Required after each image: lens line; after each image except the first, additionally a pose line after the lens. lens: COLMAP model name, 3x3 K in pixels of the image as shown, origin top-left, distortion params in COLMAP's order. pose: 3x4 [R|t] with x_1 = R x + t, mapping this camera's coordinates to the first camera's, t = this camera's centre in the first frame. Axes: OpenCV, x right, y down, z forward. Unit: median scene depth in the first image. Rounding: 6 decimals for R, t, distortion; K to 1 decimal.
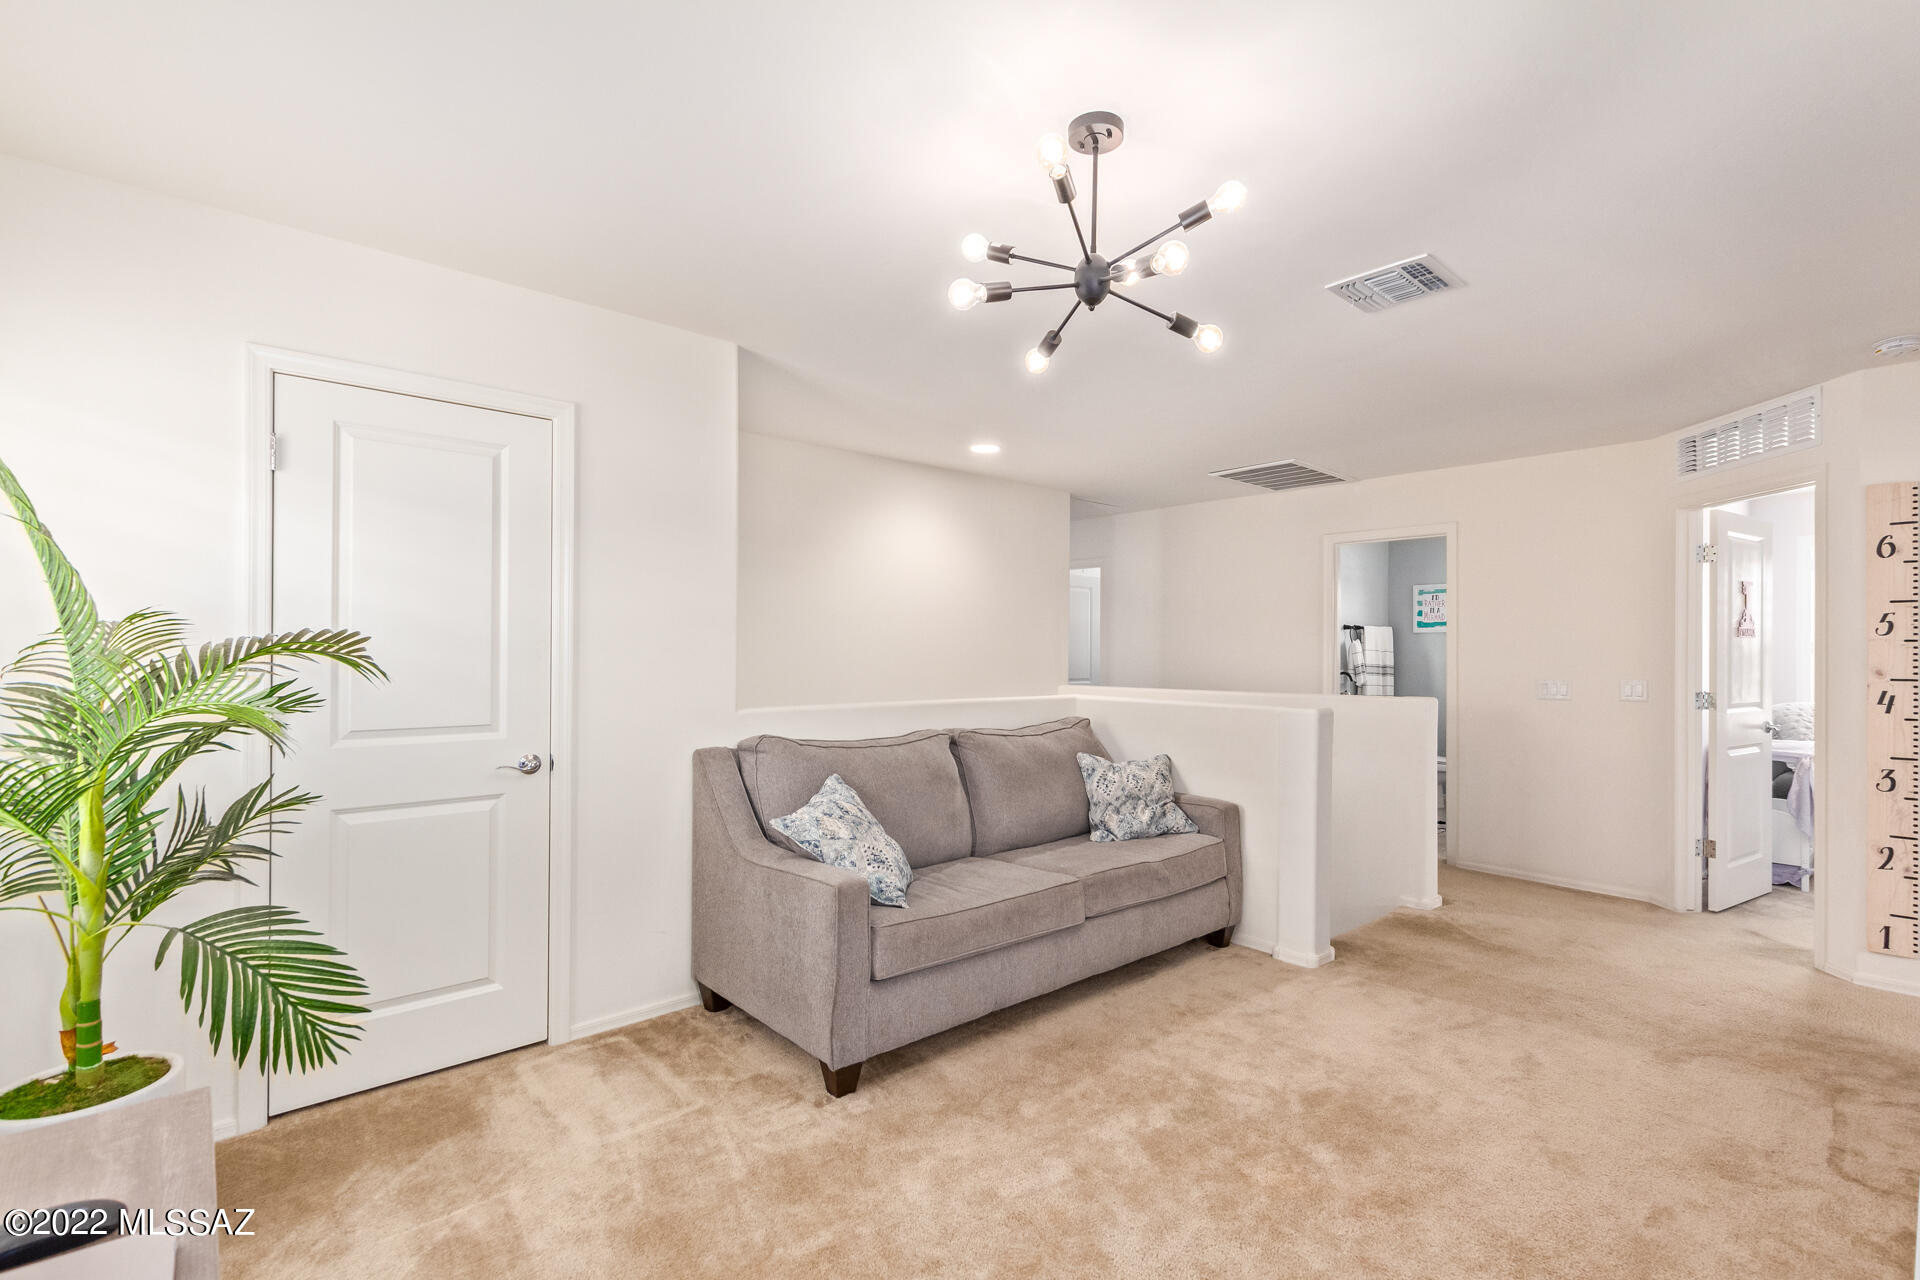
lens RADIAL K [[884.1, 0, 972.1], [0, 884.1, 637.2], [0, 0, 1]] dist [0.007701, -0.000387]
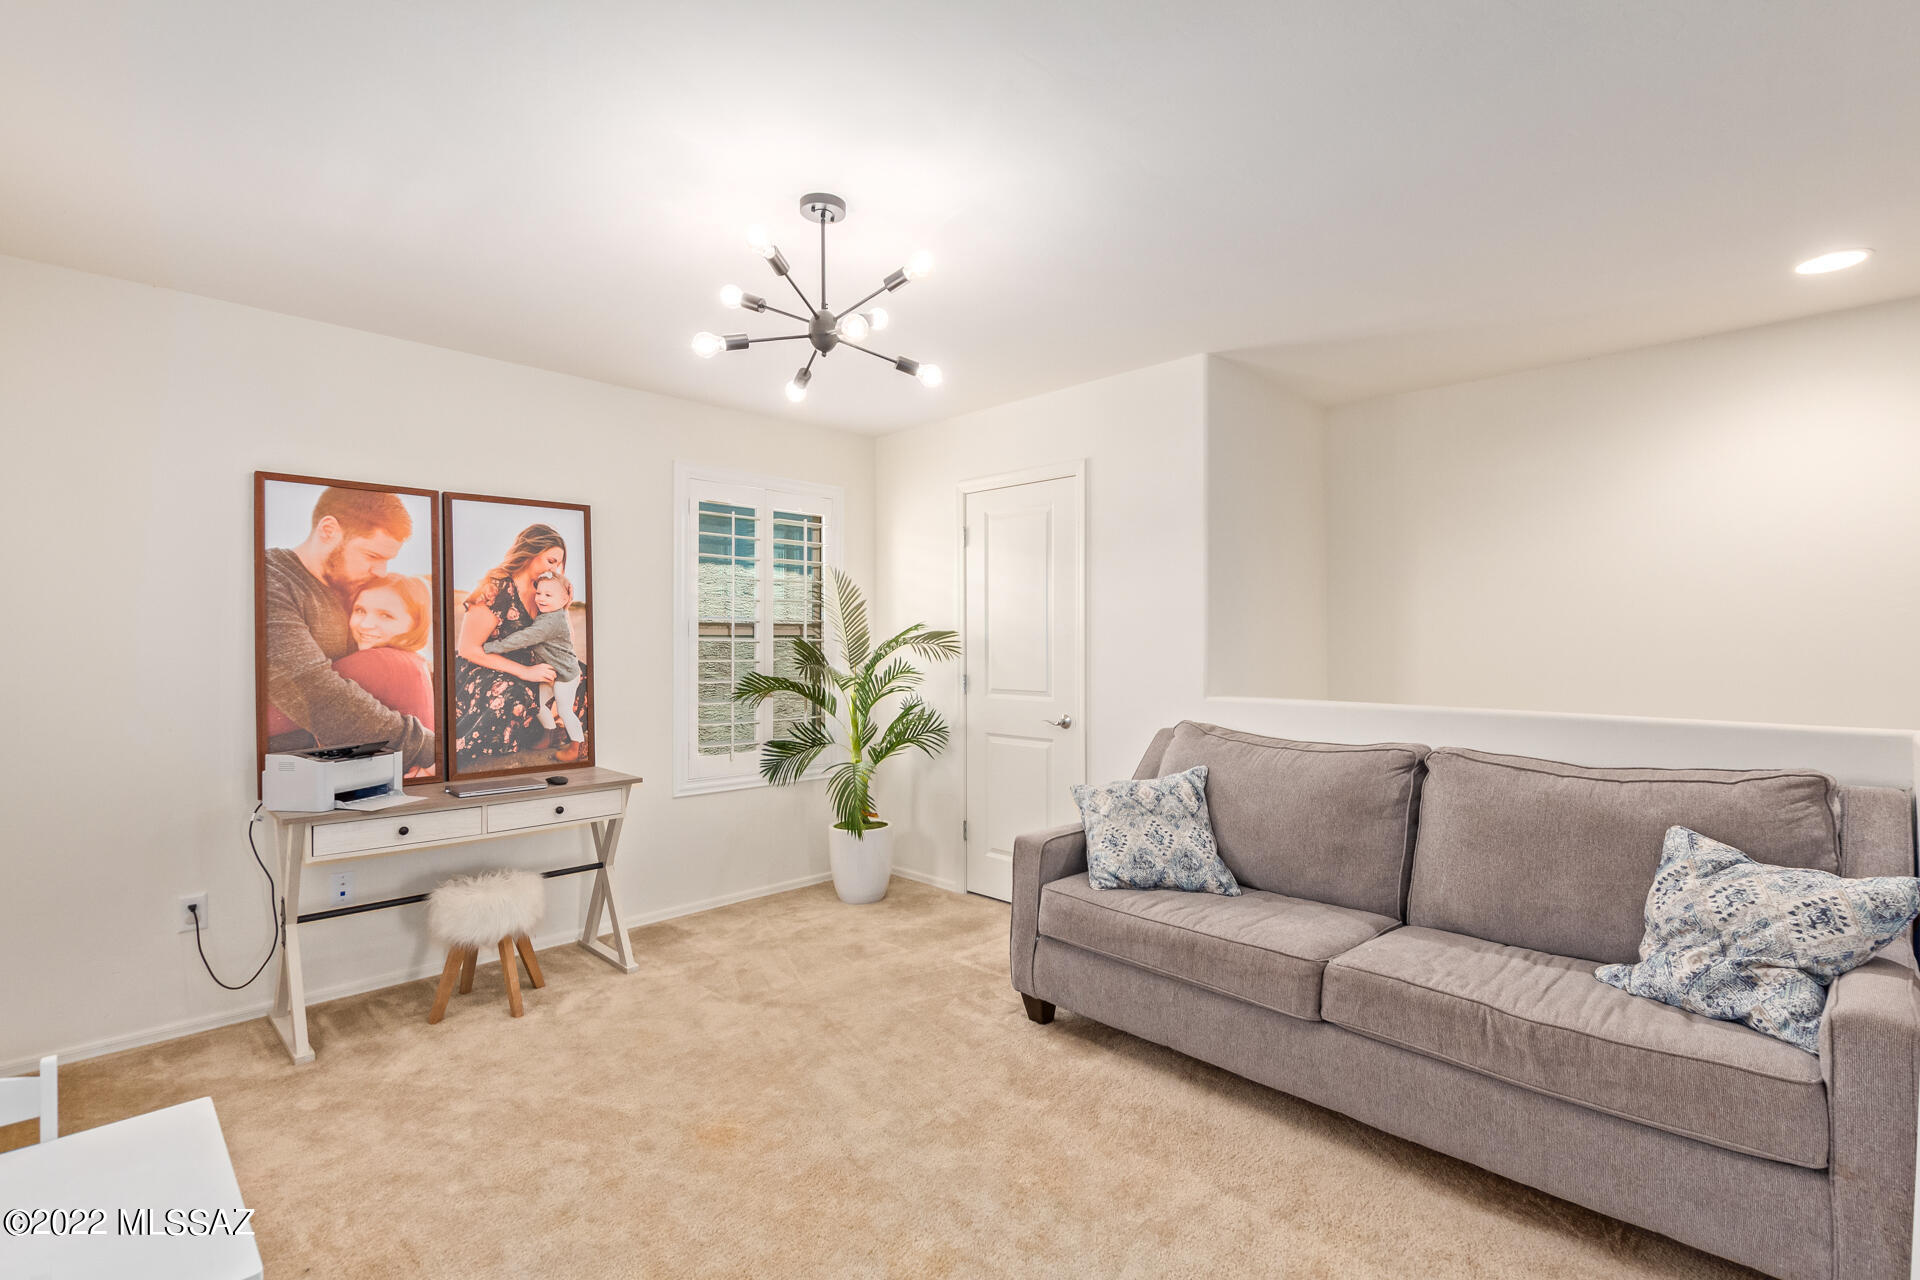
lens RADIAL K [[884.1, 0, 972.1], [0, 884.1, 637.2], [0, 0, 1]] dist [0.007701, -0.000387]
pose [[0.057805, -0.007792, -0.998297, 0.940857], [0.019351, 0.999790, -0.006683, 0.014215], [0.998140, -0.018931, 0.057944, 0.790898]]
